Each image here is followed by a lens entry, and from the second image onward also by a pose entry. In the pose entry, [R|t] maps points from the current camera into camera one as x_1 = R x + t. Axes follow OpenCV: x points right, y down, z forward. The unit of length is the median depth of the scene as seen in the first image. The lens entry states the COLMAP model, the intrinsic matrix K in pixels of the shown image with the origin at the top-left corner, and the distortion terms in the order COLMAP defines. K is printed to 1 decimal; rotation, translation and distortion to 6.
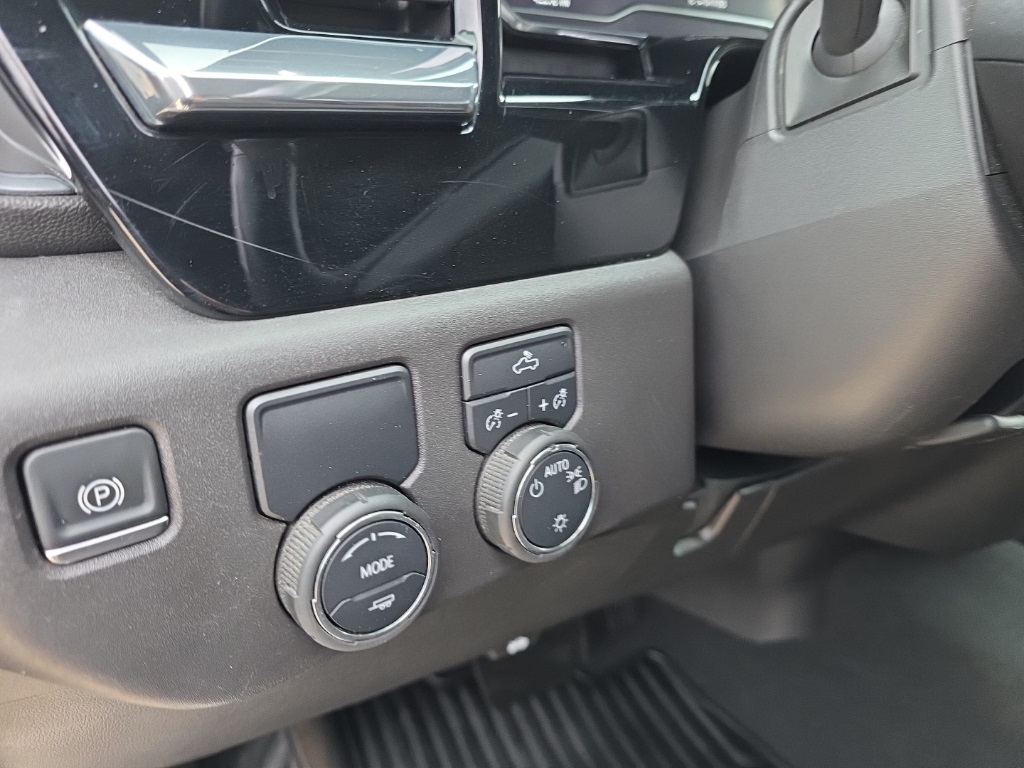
lens RADIAL K [[689.8, 0, 516.5], [0, 689.8, 385.5], [0, 0, 1]] dist [0.085763, -0.101886]
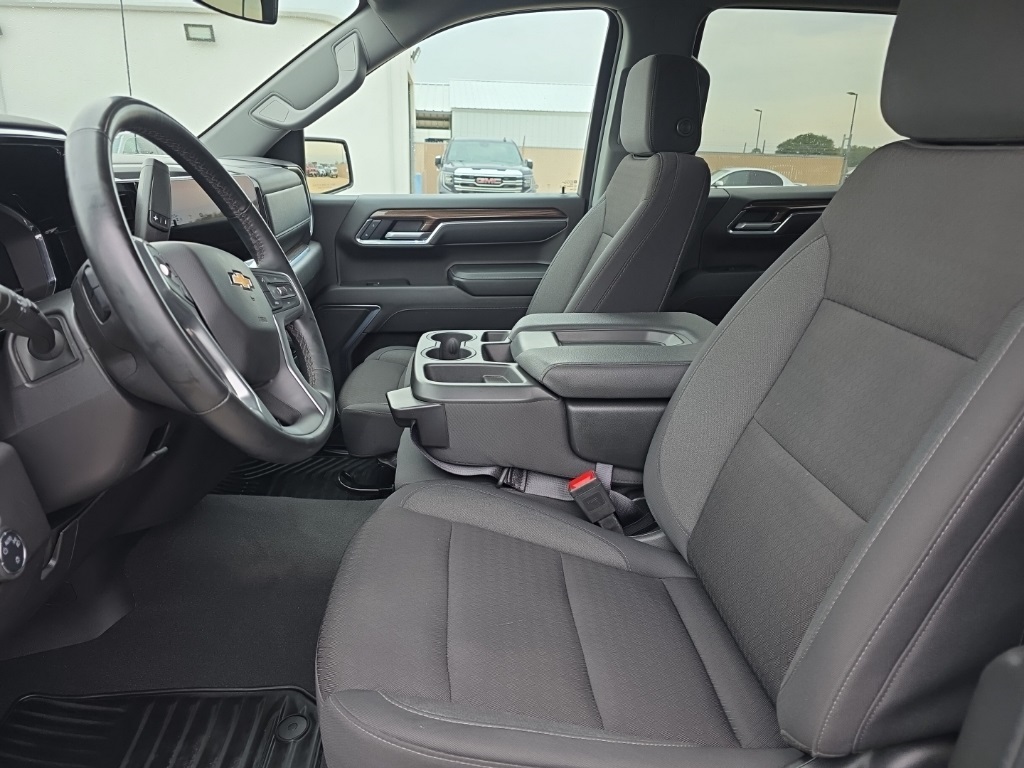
lens RADIAL K [[689.8, 0, 516.5], [0, 689.8, 385.5], [0, 0, 1]] dist [0.085763, -0.101886]
pose [[0.469785, -0.299302, 0.830494, -0.865530], [0.325871, 0.933123, 0.151954, -0.166440], [-0.820433, 0.199248, 0.535901, -1.716994]]
